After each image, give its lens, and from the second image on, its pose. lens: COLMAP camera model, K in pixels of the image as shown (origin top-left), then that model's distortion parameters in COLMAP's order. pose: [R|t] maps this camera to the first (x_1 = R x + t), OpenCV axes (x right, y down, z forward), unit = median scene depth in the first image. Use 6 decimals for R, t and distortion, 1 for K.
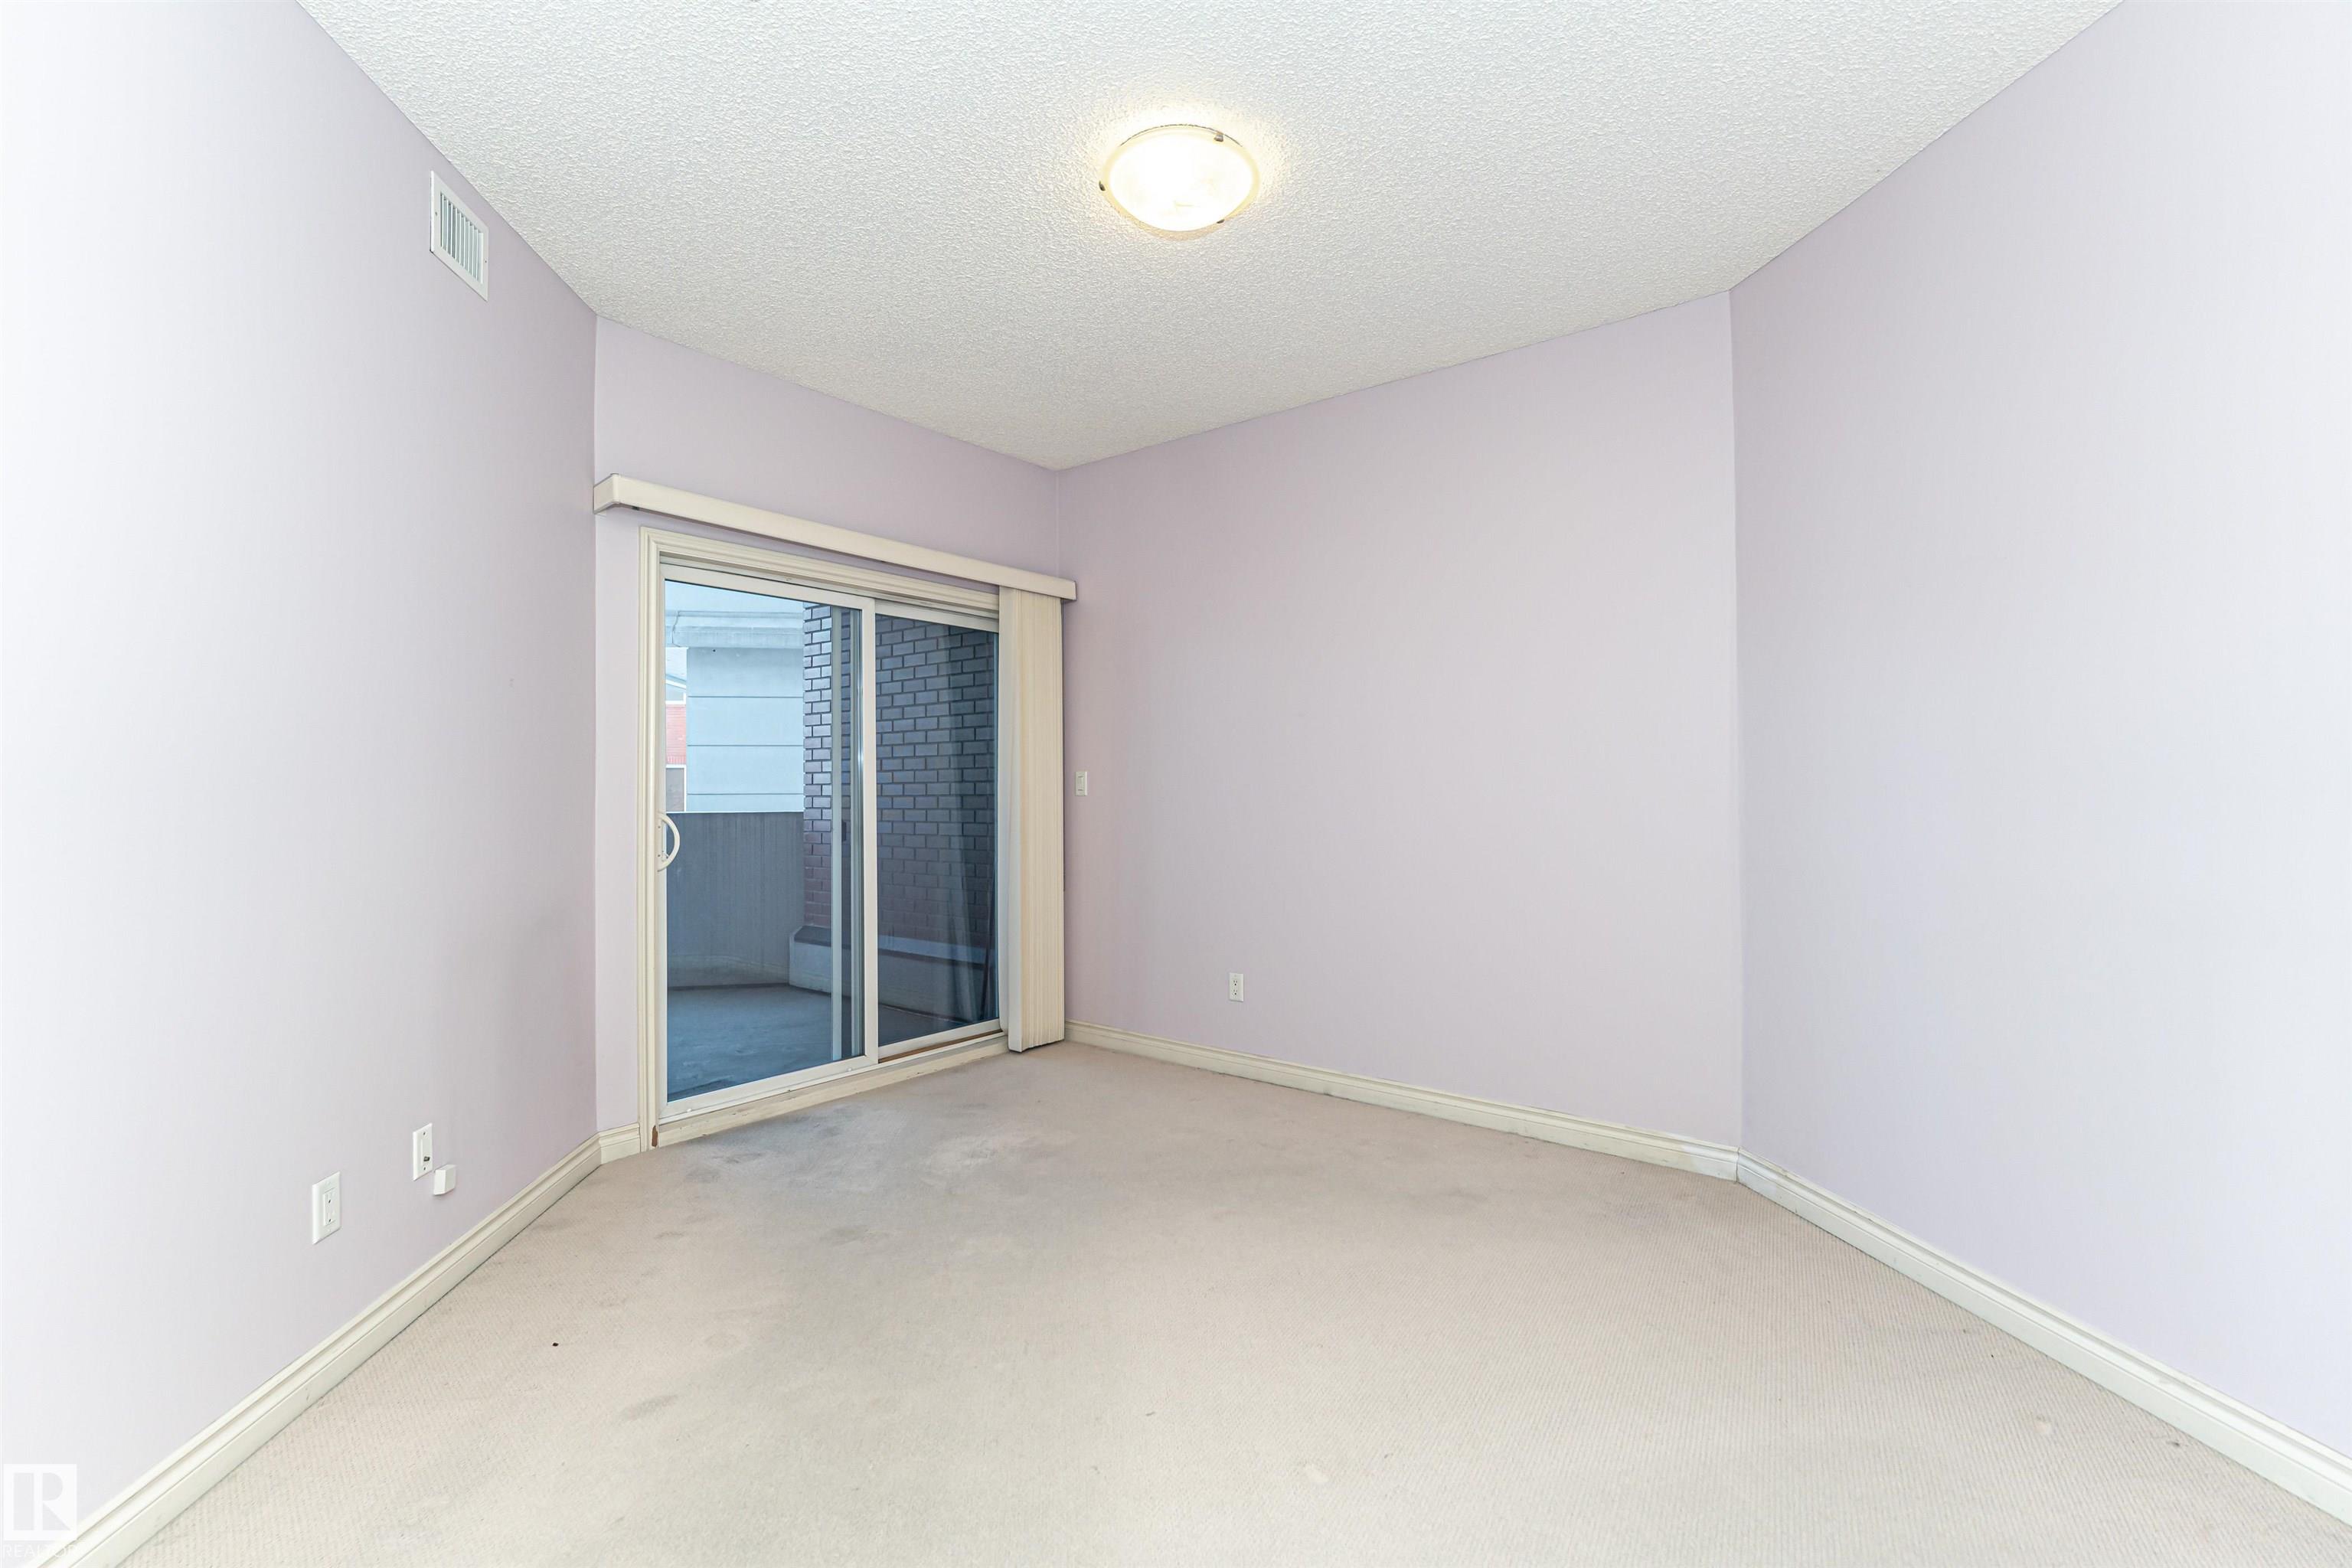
lens RADIAL K [[1030.3, 0, 1180.2], [0, 1030.3, 775.7], [0, 0, 1]] dist [0.003922, 0.000334]
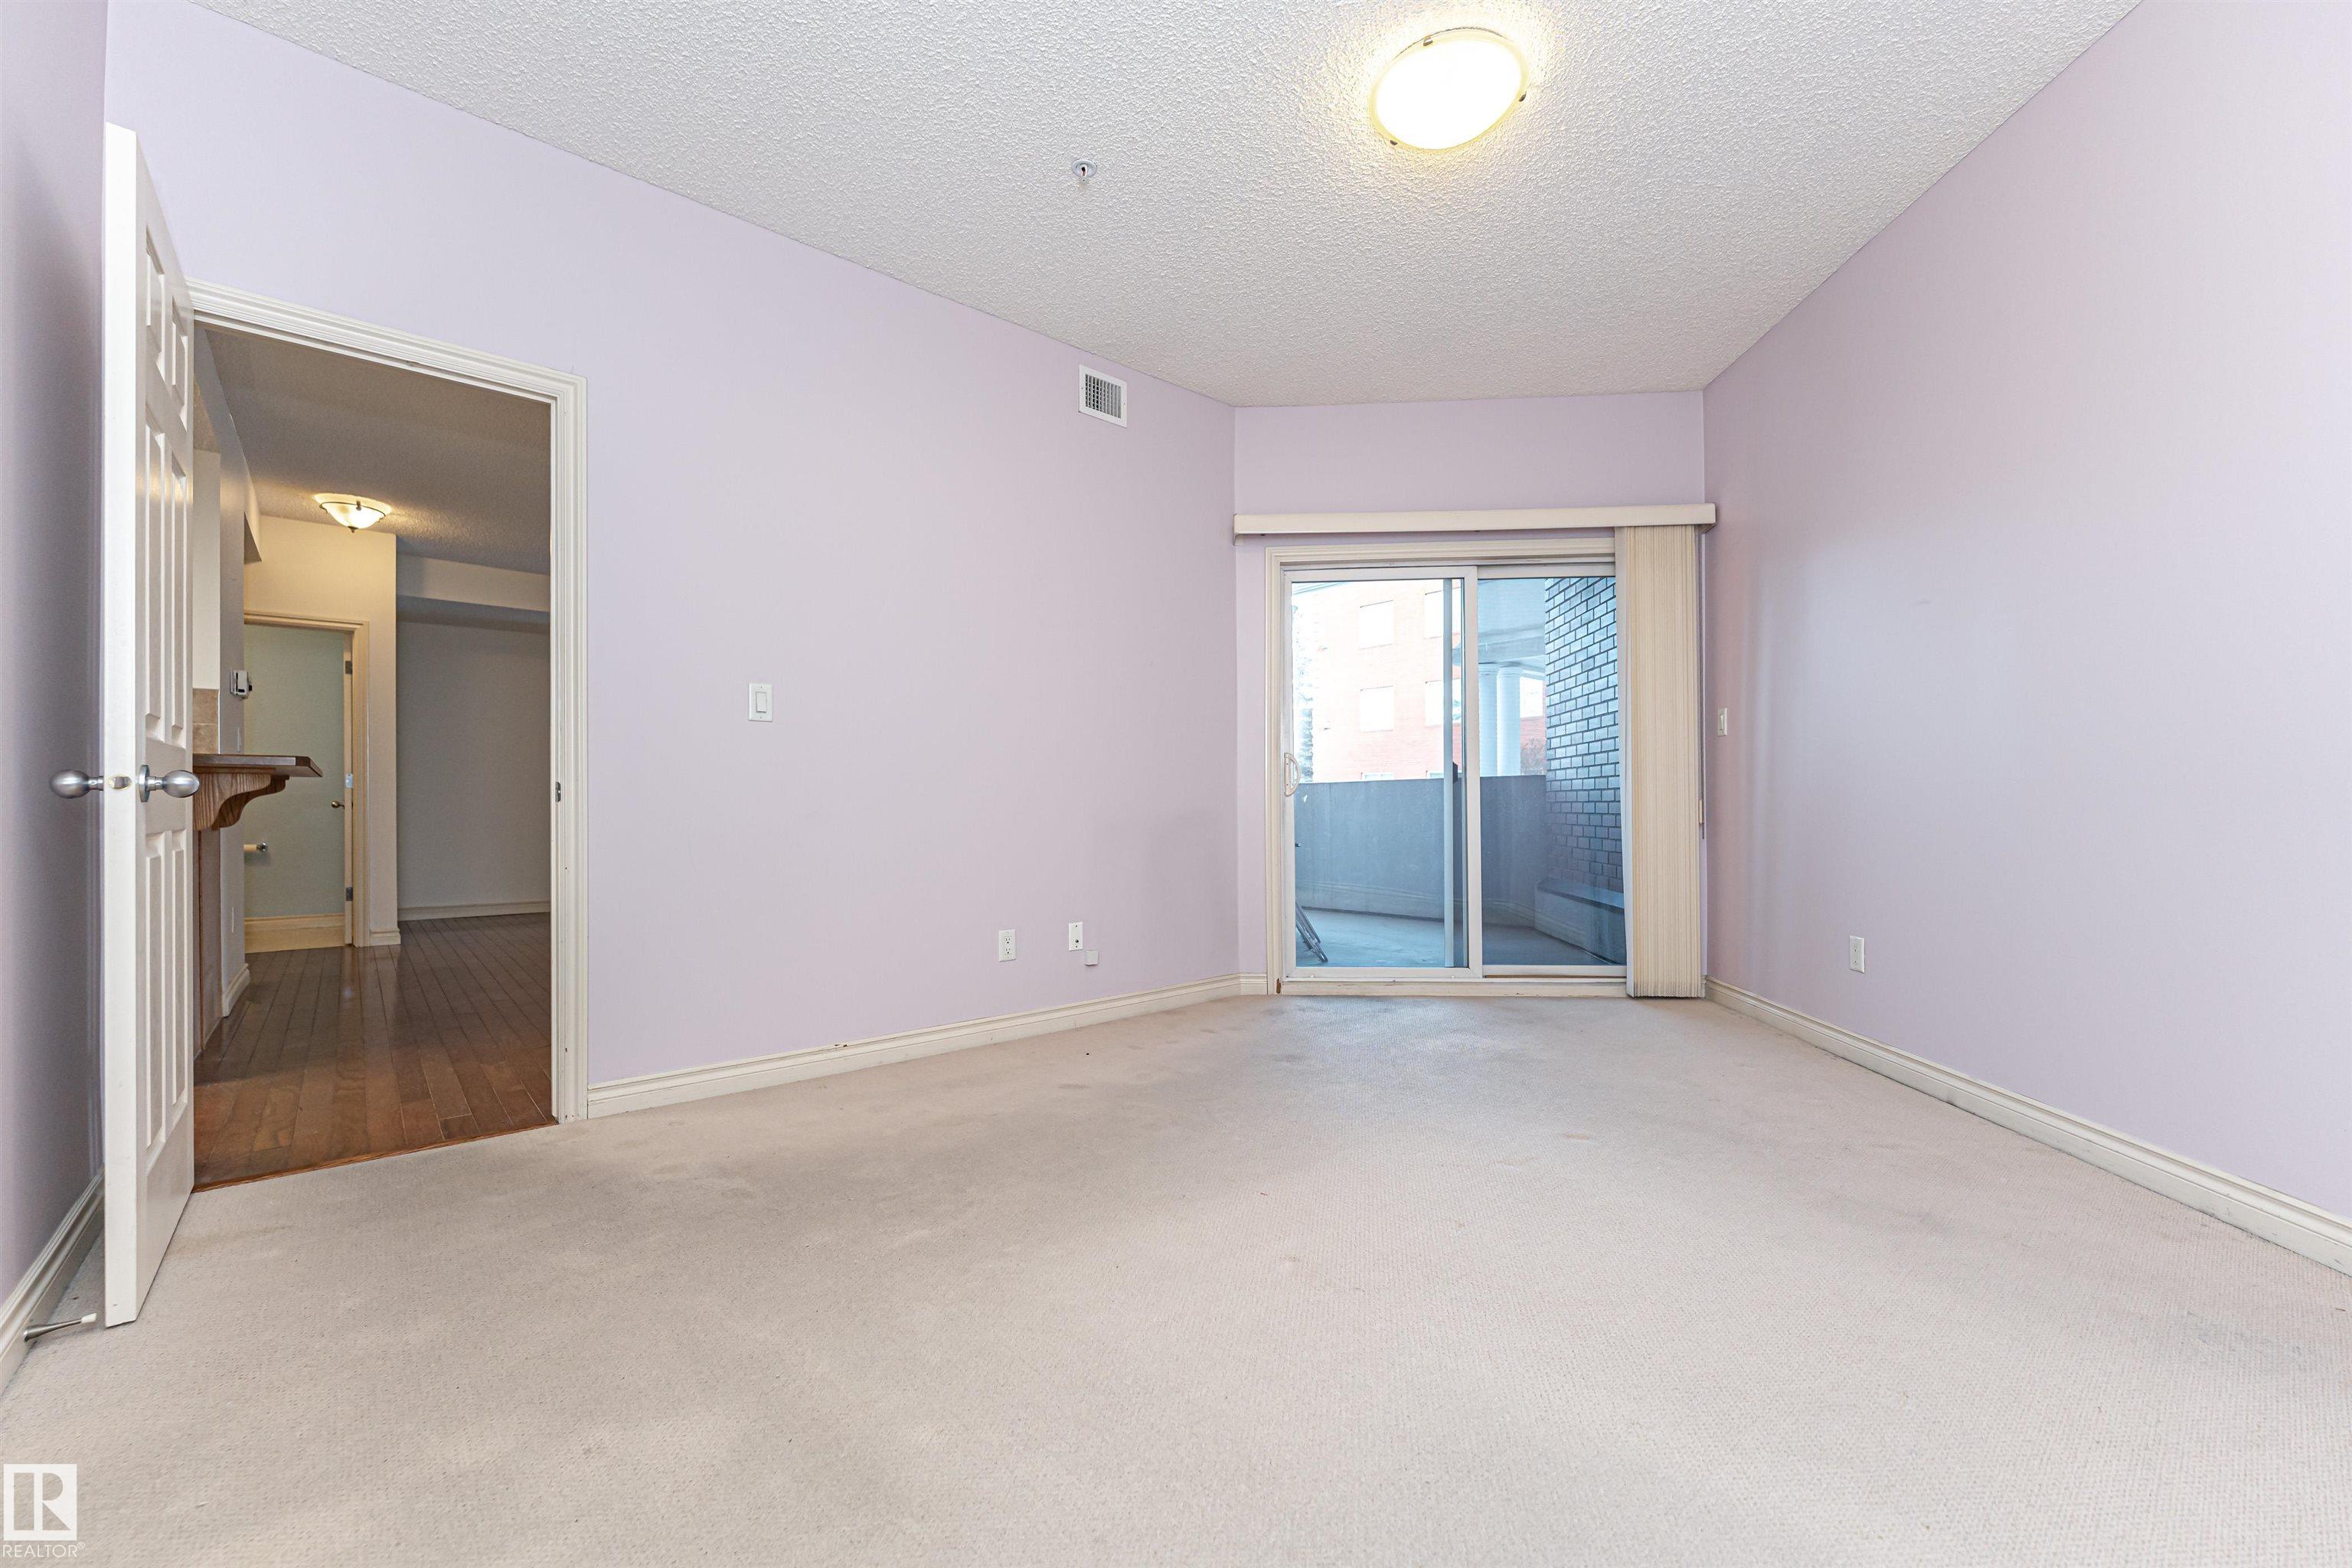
lens RADIAL K [[961.4, 0, 1182.0], [0, 961.4, 793.0], [0, 0, 1]] dist [0.007903, -0.001855]
pose [[0.558580, -0.010185, -0.829388, 0.394121], [0.016387, 0.999865, -0.001242, 0.072703], [0.829289, -0.012898, 0.558671, 0.141605]]
